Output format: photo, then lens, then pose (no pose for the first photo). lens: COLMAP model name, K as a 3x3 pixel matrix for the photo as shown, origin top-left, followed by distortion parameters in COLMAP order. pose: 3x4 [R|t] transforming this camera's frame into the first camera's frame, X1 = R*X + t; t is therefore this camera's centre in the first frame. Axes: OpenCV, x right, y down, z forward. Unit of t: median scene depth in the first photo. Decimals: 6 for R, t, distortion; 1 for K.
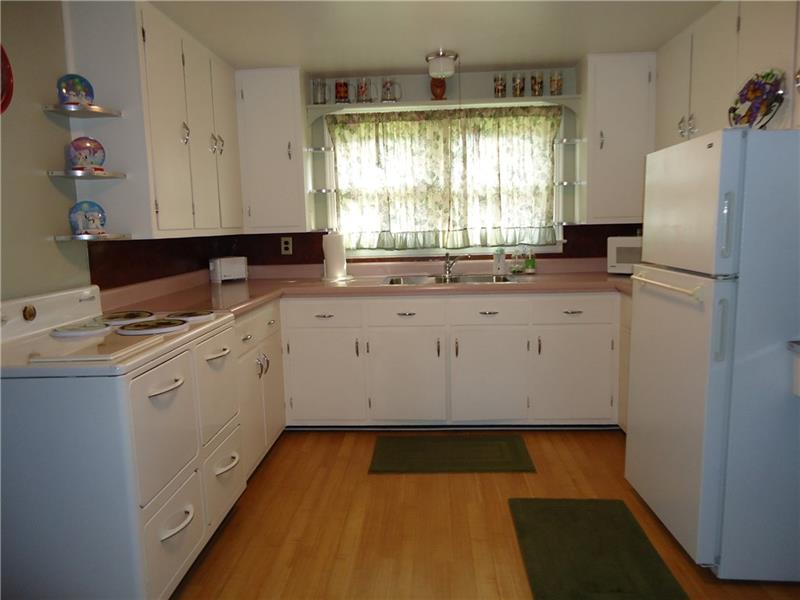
lens RADIAL K [[593.9, 0, 396.7], [0, 593.9, 299.7], [0, 0, 1]] dist [0.026777, -0.004229]
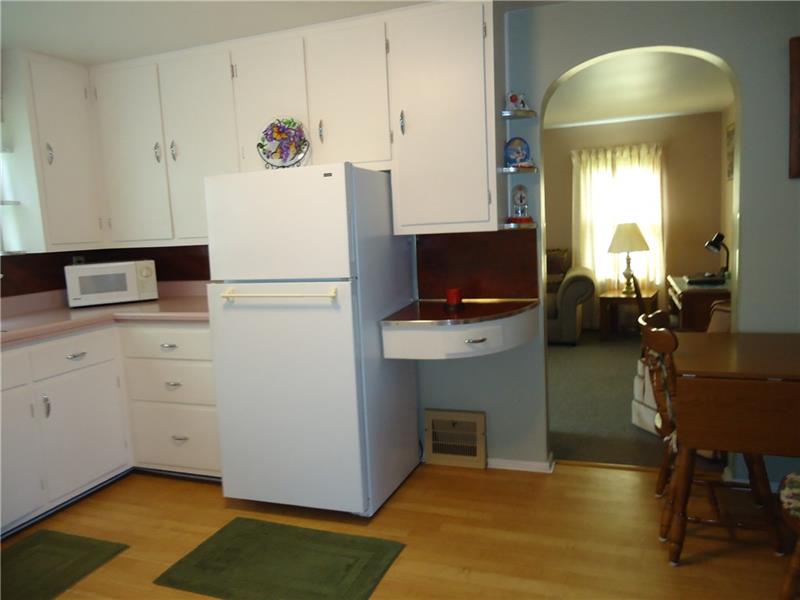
lens RADIAL K [[593.9, 0, 393.4], [0, 593.9, 302.0], [0, 0, 1]] dist [0.026777, -0.004229]
pose [[0.318772, -0.115586, 0.940757, -0.319510], [0.166256, 0.983967, 0.064560, -0.030605], [-0.933136, 0.135827, 0.332878, 0.268313]]
